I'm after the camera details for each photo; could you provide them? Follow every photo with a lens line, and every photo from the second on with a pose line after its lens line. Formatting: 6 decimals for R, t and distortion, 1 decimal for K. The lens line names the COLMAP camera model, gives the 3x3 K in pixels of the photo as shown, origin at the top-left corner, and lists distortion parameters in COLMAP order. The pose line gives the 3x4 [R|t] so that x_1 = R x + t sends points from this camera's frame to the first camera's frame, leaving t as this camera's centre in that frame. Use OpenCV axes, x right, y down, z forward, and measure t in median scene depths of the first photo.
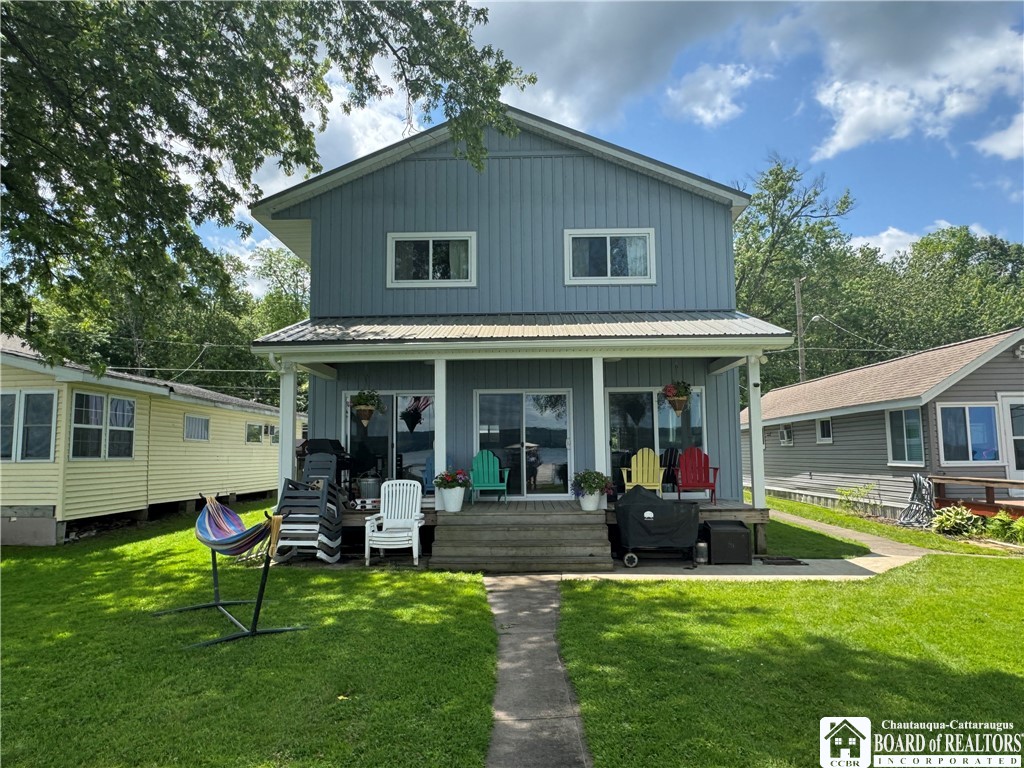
lens RADIAL K [[680.2, 0, 505.0], [0, 680.2, 383.5], [0, 0, 1]] dist [0.011277, 0.028487]
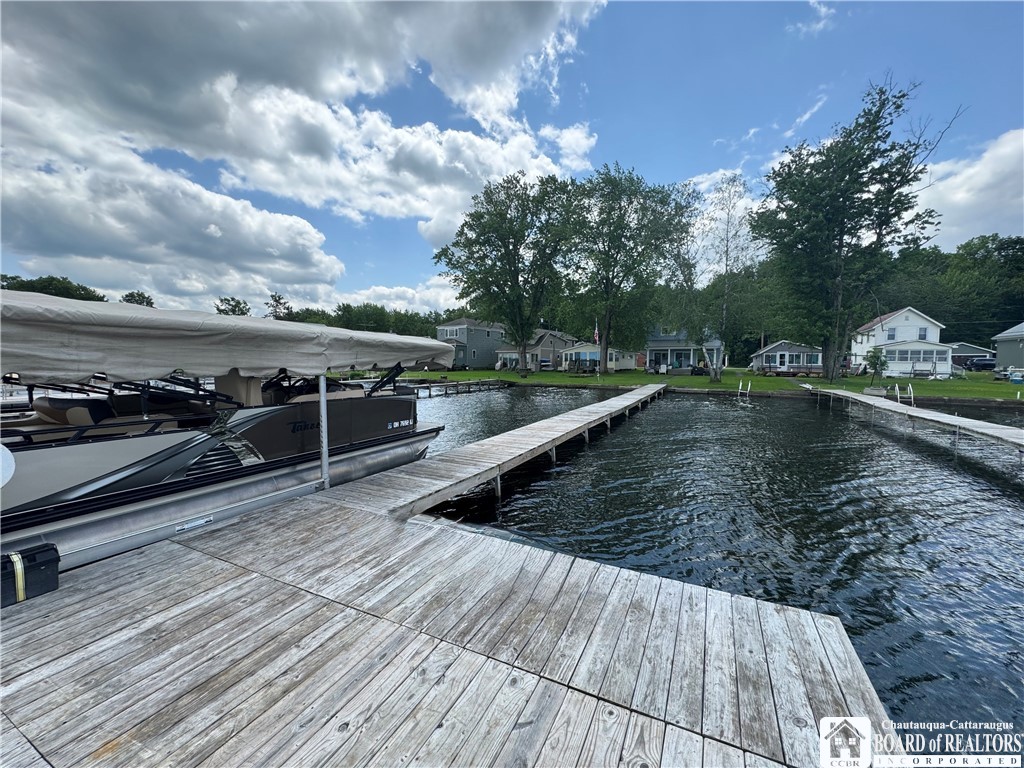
lens RADIAL K [[407.9, 0, 510.7], [0, 407.9, 384.7], [0, 0, 1]] dist [-0.005562, 0.001276]
pose [[0.894158, 0.037210, -0.446203, 0.375500], [0.035364, 0.987559, 0.153220, -0.414626], [0.446353, -0.152783, 0.881718, -3.952964]]
